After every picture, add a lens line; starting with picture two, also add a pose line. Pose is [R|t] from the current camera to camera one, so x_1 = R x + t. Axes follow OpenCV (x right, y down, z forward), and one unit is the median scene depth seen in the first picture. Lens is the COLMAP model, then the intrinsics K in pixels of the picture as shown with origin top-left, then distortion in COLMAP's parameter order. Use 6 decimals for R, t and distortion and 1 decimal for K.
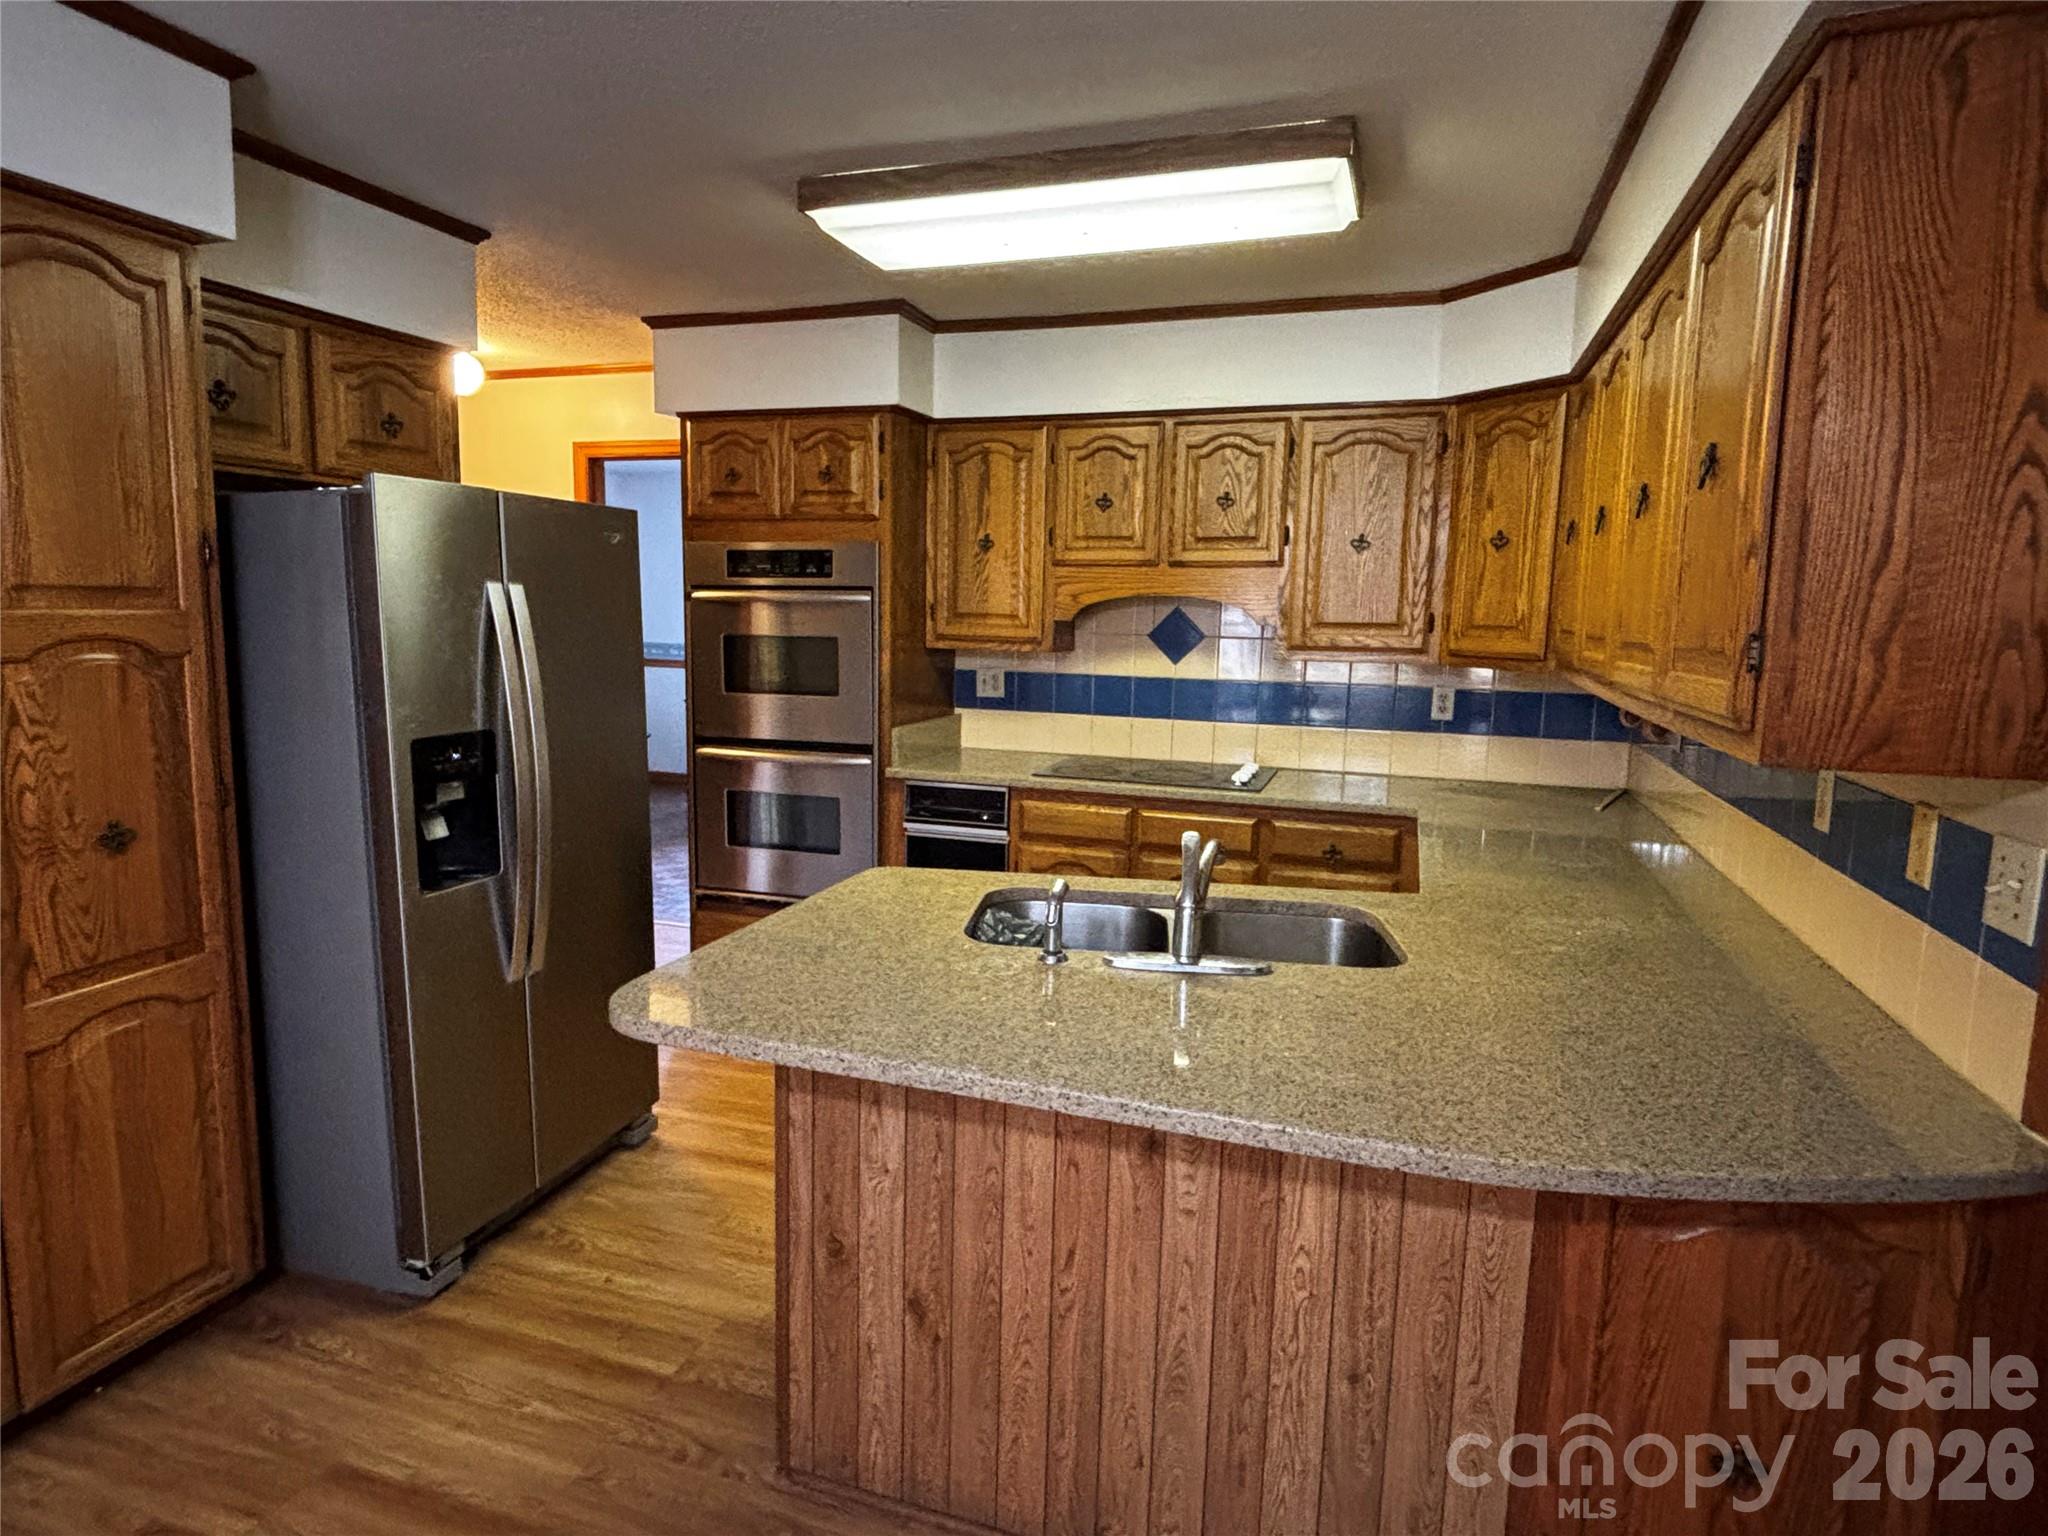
lens RADIAL K [[1152.1, 0, 1019.0], [0, 1152.1, 765.1], [0, 0, 1]] dist [0.040591, 0.000026]
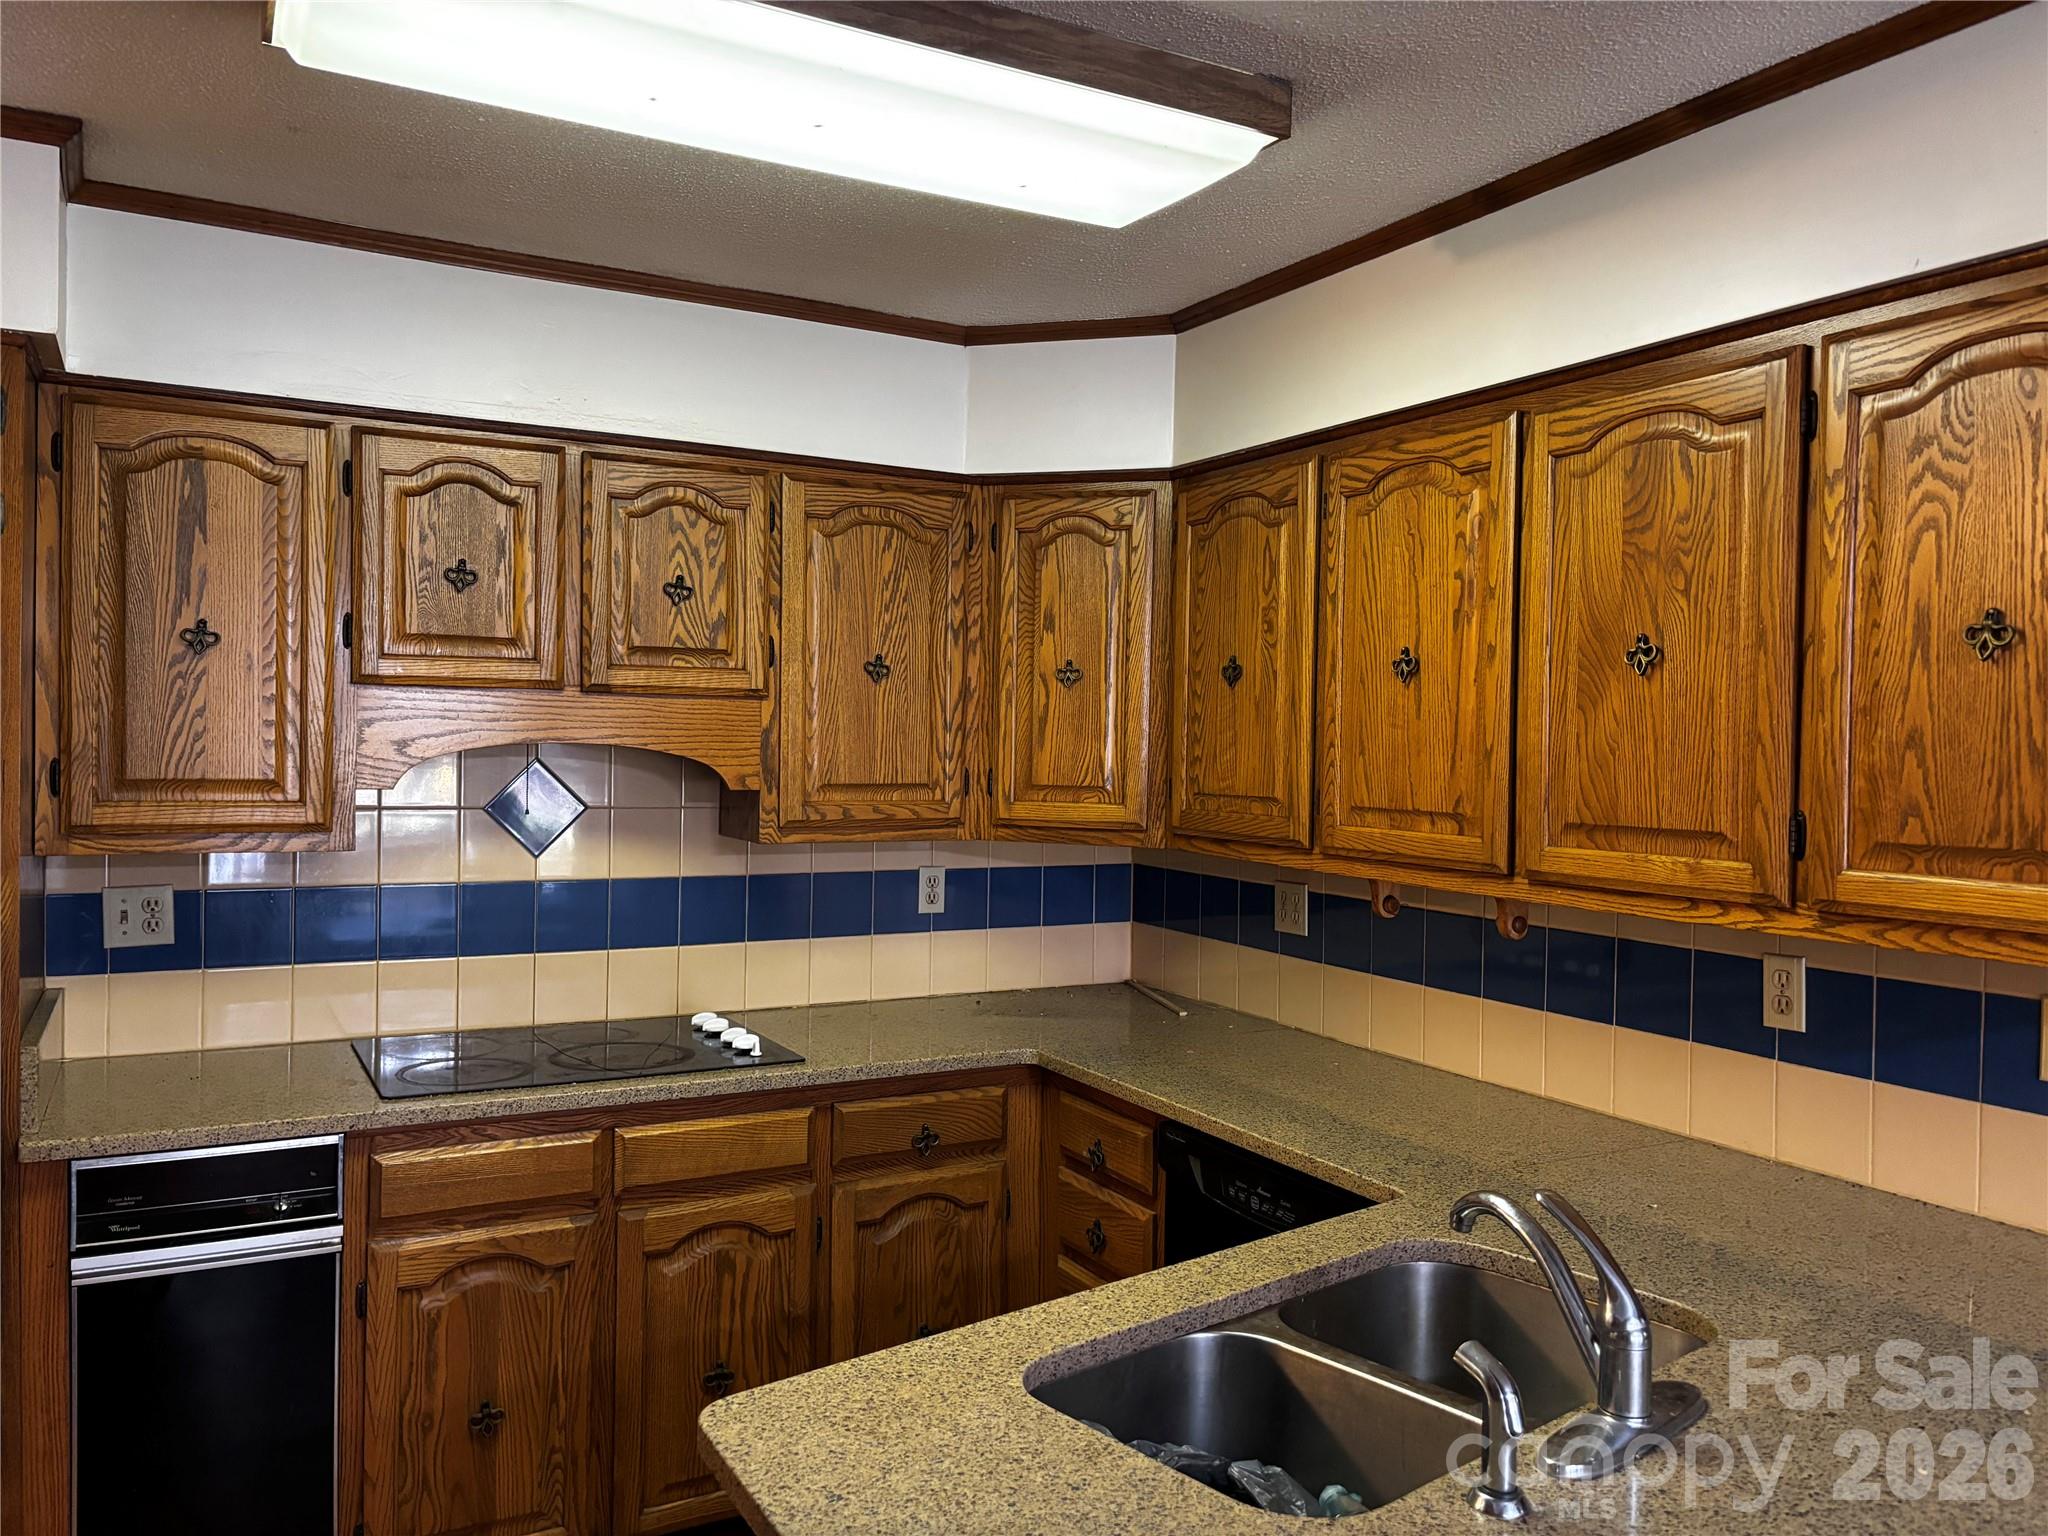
lens RADIAL K [[1540.8, 0, 1042.6], [0, 1540.8, 767.6], [0, 0, 1]] dist [0.057588, -0.069237]
pose [[0.665427, -0.019825, 0.746200, -0.303155], [0.097809, 0.993344, -0.060830, -0.066272], [-0.740027, 0.113463, 0.662937, 0.322974]]
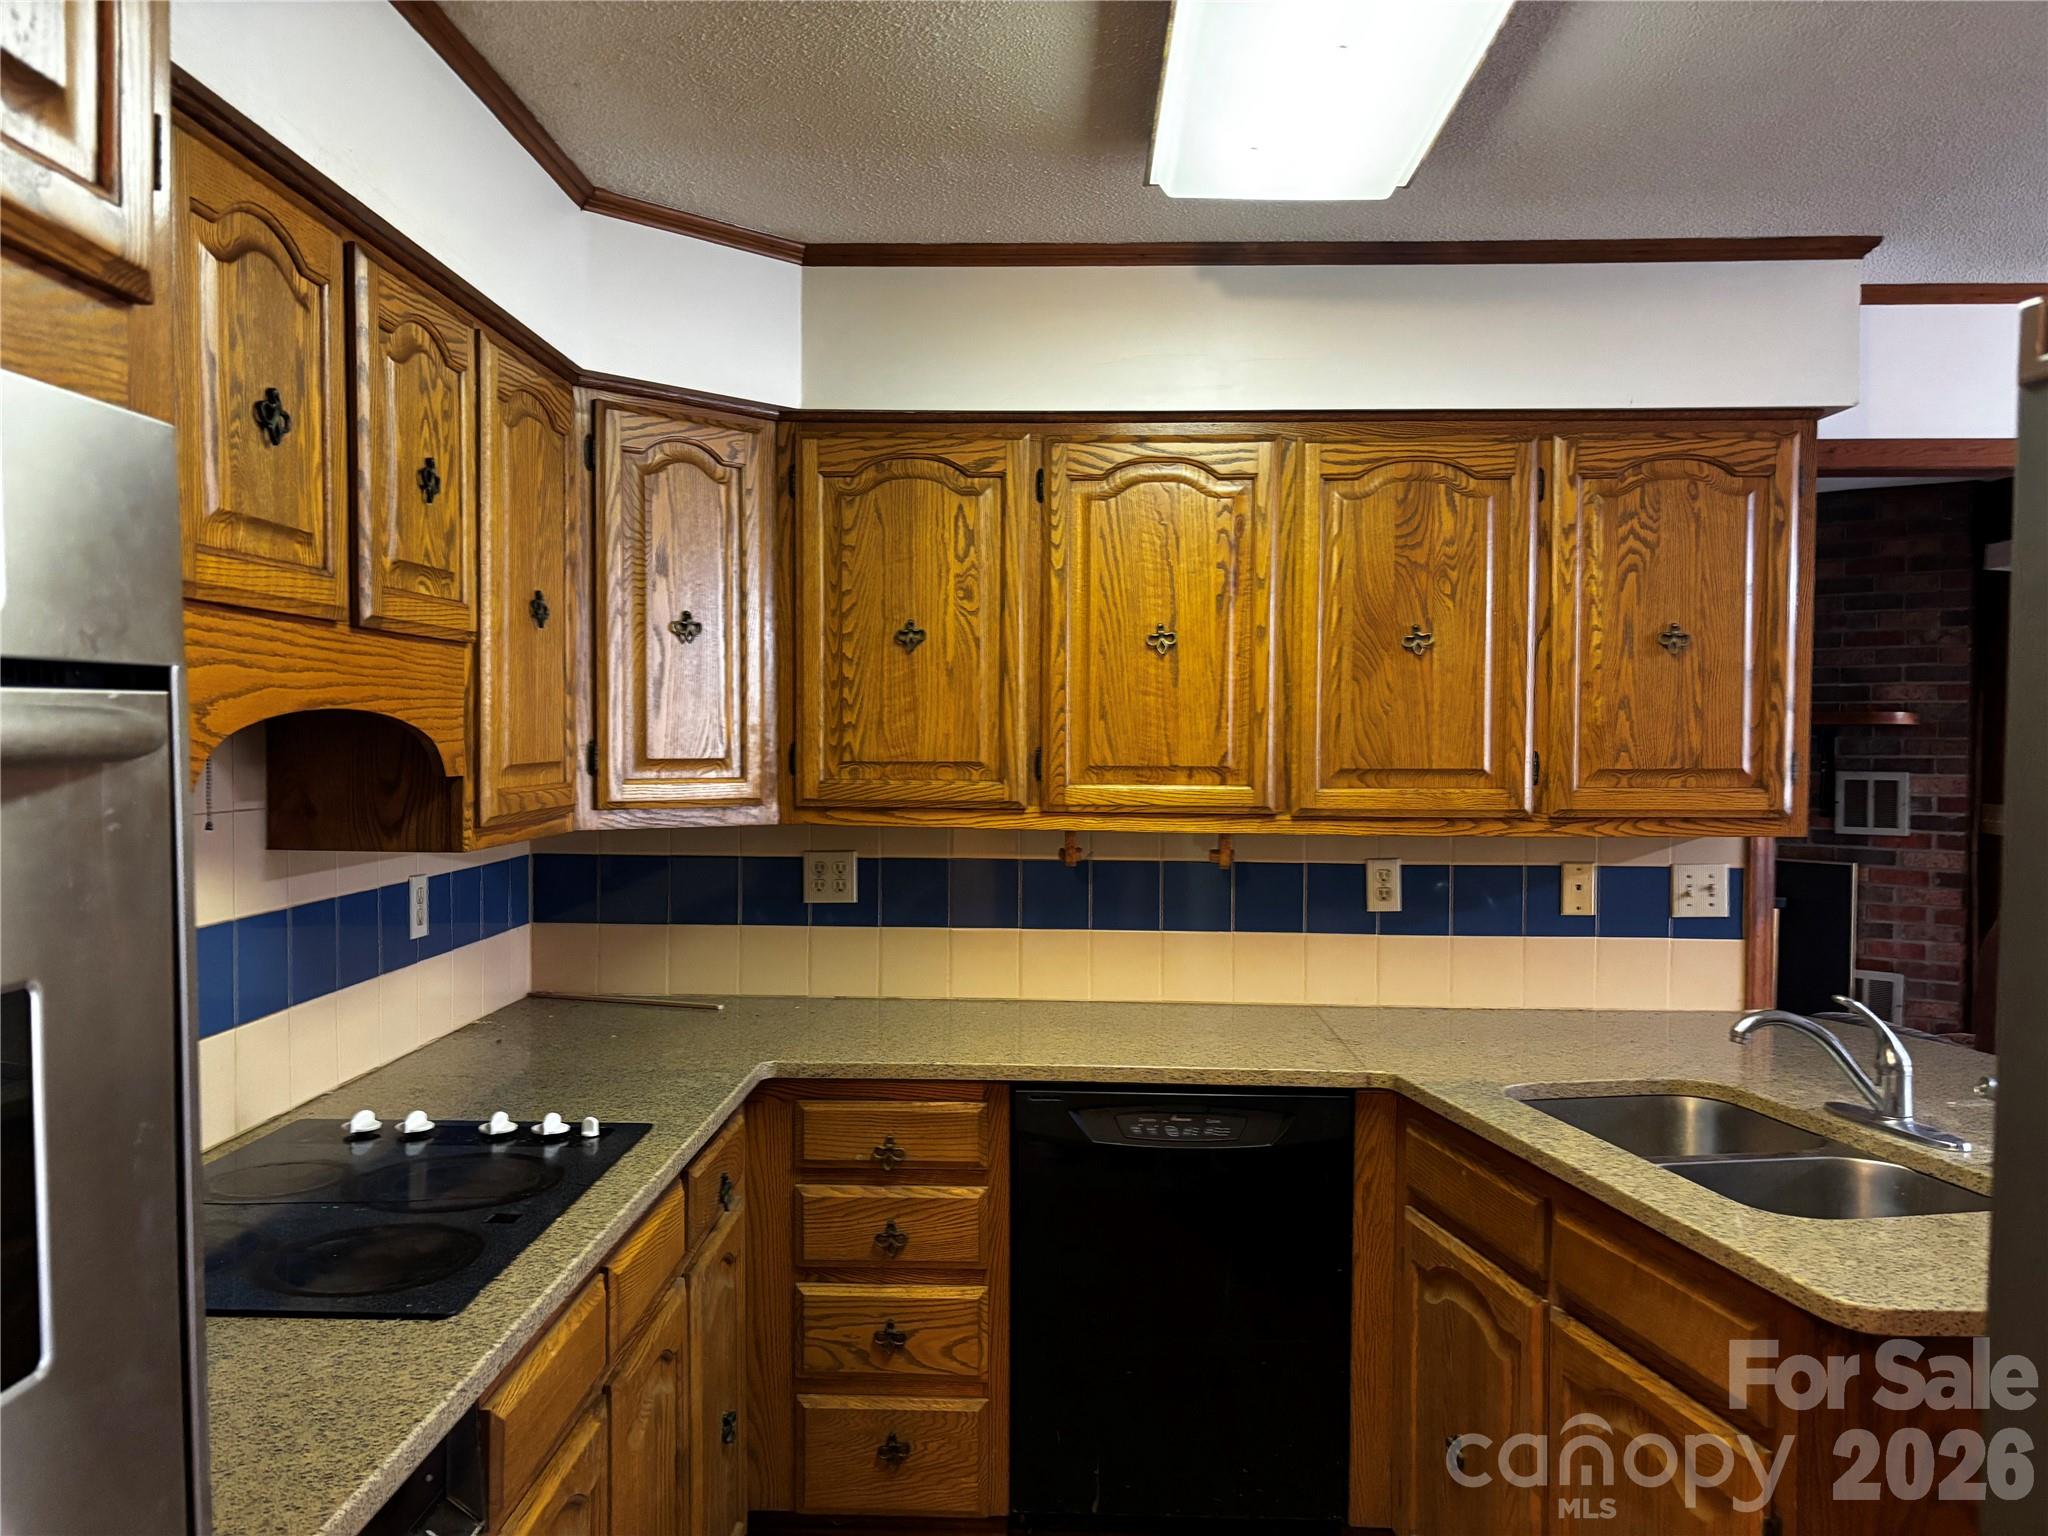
lens RADIAL K [[1540.8, 0, 1022.4], [0, 1540.8, 774.4], [0, 0, 1]] dist [0.057588, -0.069237]
pose [[-0.294879, -0.045191, 0.954465, -0.408742], [0.120427, 0.989159, 0.084039, -0.145129], [-0.947915, 0.139724, -0.286240, 0.963936]]
